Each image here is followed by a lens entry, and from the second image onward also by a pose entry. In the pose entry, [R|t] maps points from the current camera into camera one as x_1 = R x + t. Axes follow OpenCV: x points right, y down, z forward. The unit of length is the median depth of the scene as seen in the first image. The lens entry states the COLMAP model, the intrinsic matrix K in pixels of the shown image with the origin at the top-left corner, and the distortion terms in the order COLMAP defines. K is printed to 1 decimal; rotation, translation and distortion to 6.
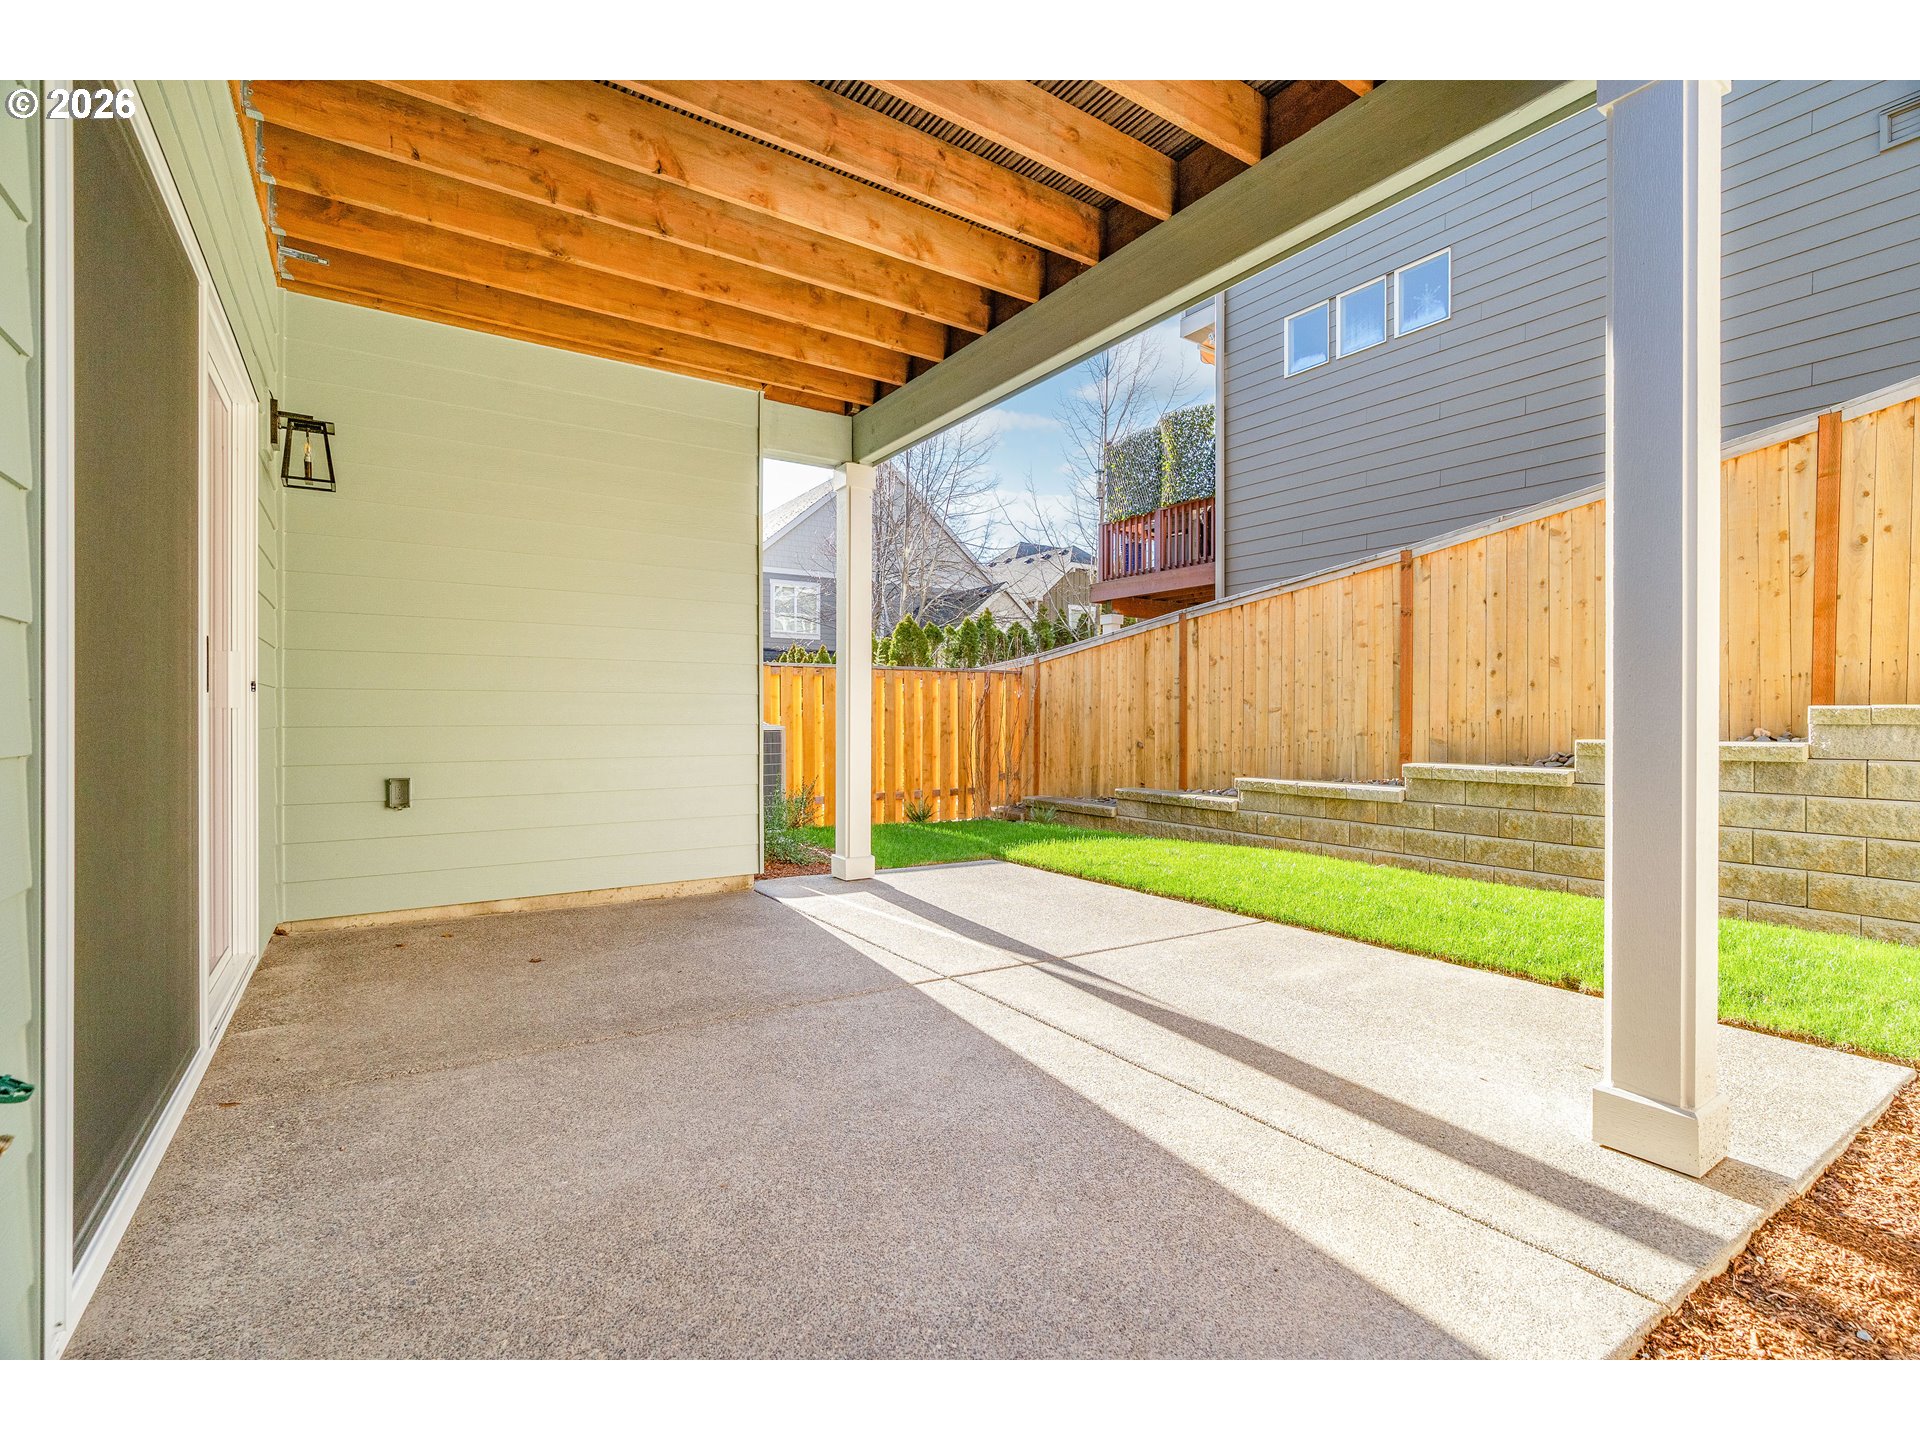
lens RADIAL K [[879.8, 0, 936.3], [0, 879.8, 727.9], [0, 0, 1]] dist [-0.007481, 0.001215]
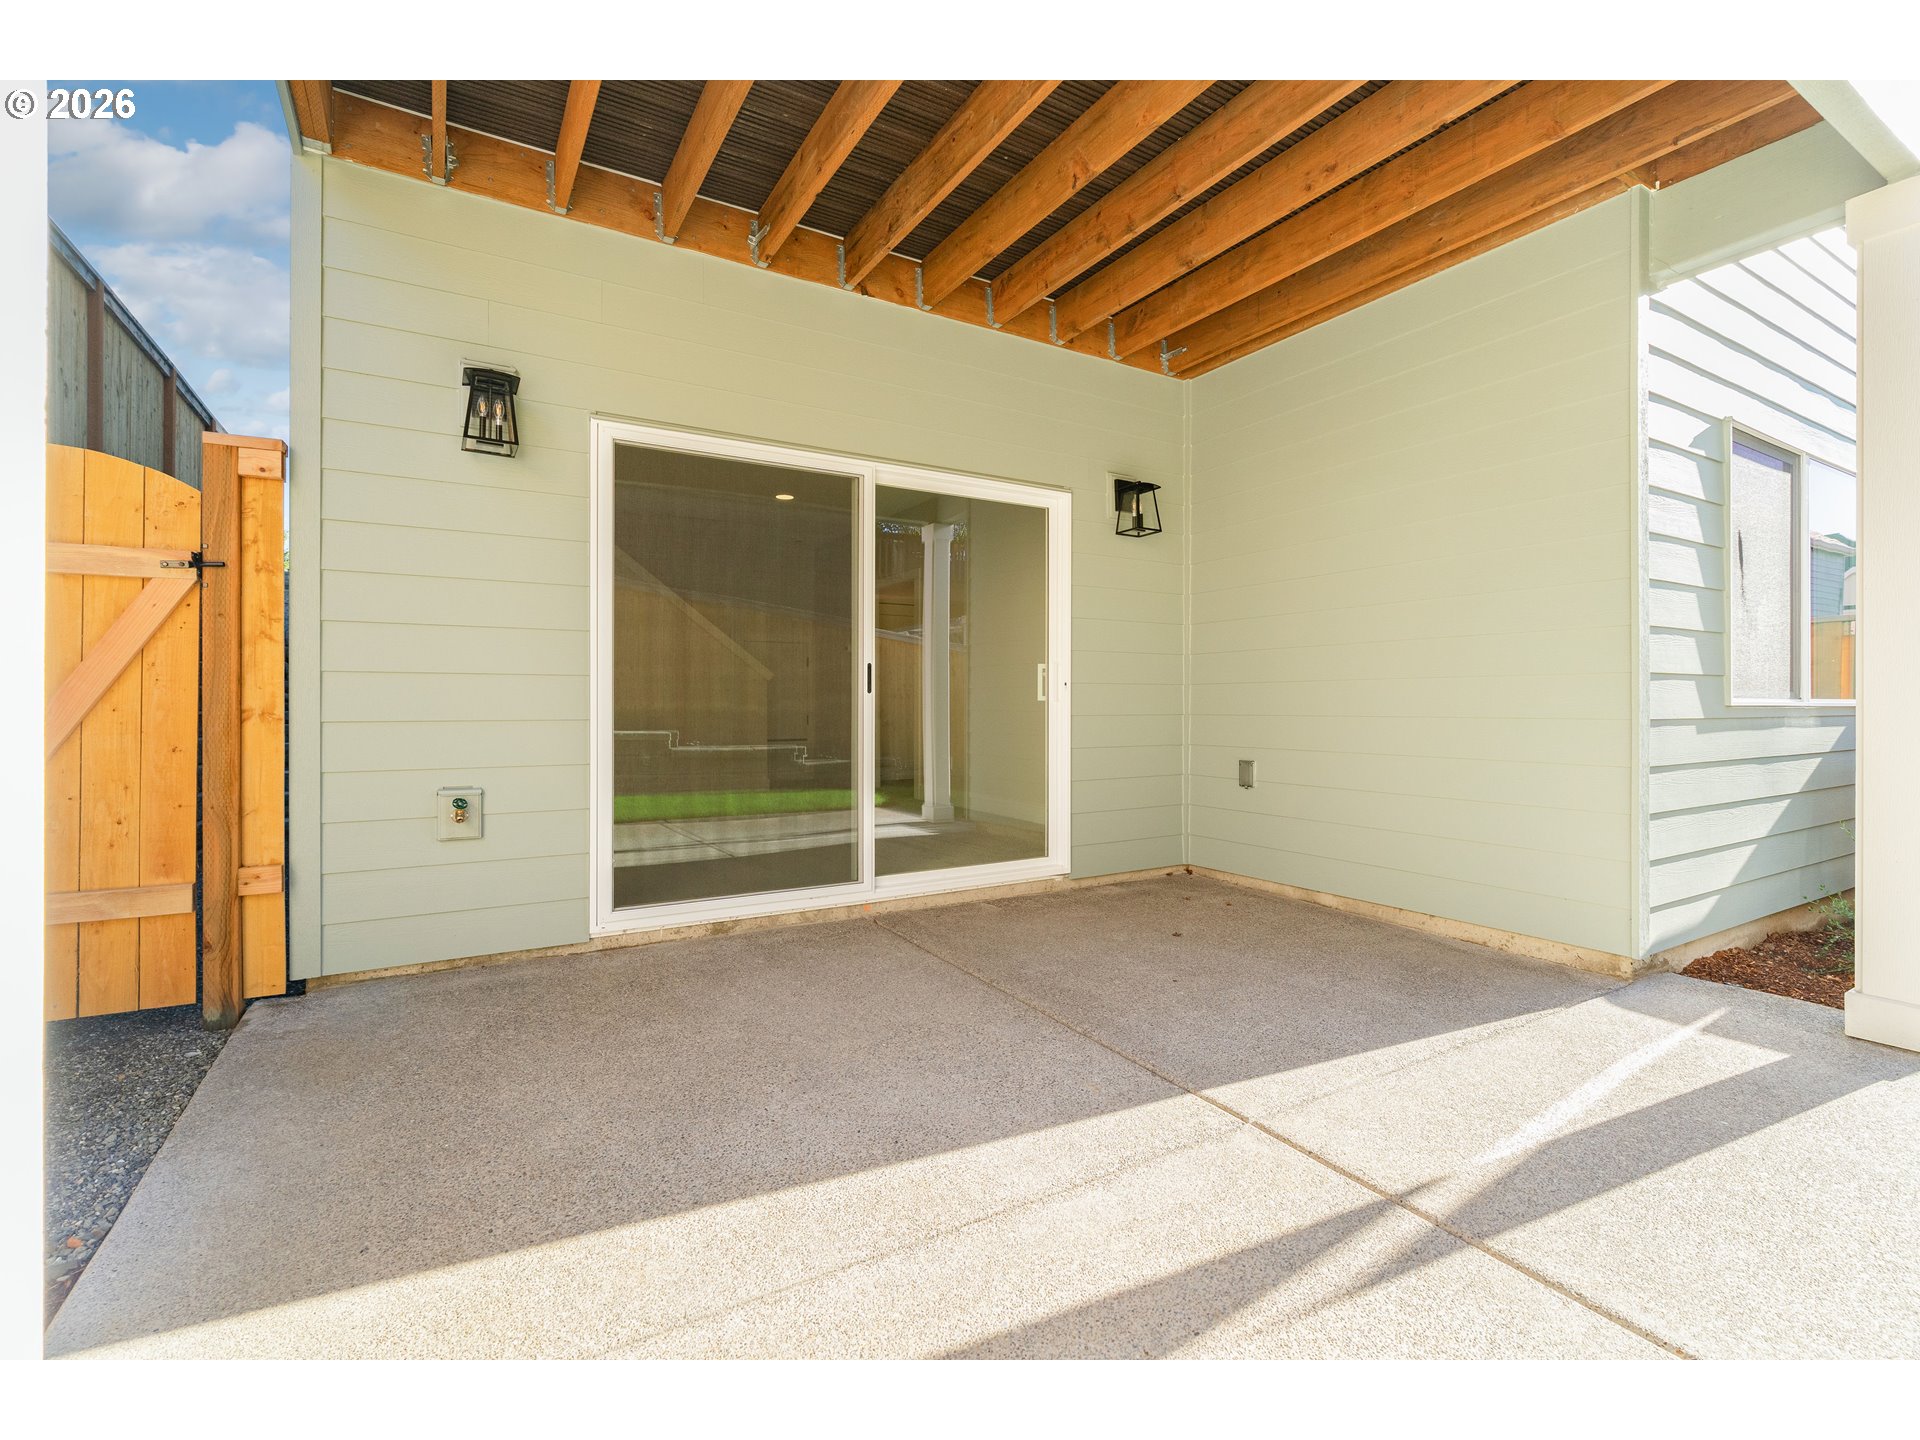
lens RADIAL K [[878.4, 0, 959.5], [0, 878.4, 695.3], [0, 0, 1]] dist [-0.006809, 0.001027]
pose [[-0.039877, -0.010578, -0.999149, 0.660918], [-0.011640, 0.999881, -0.010121, -0.012355], [0.999137, 0.011226, -0.039996, 0.823689]]
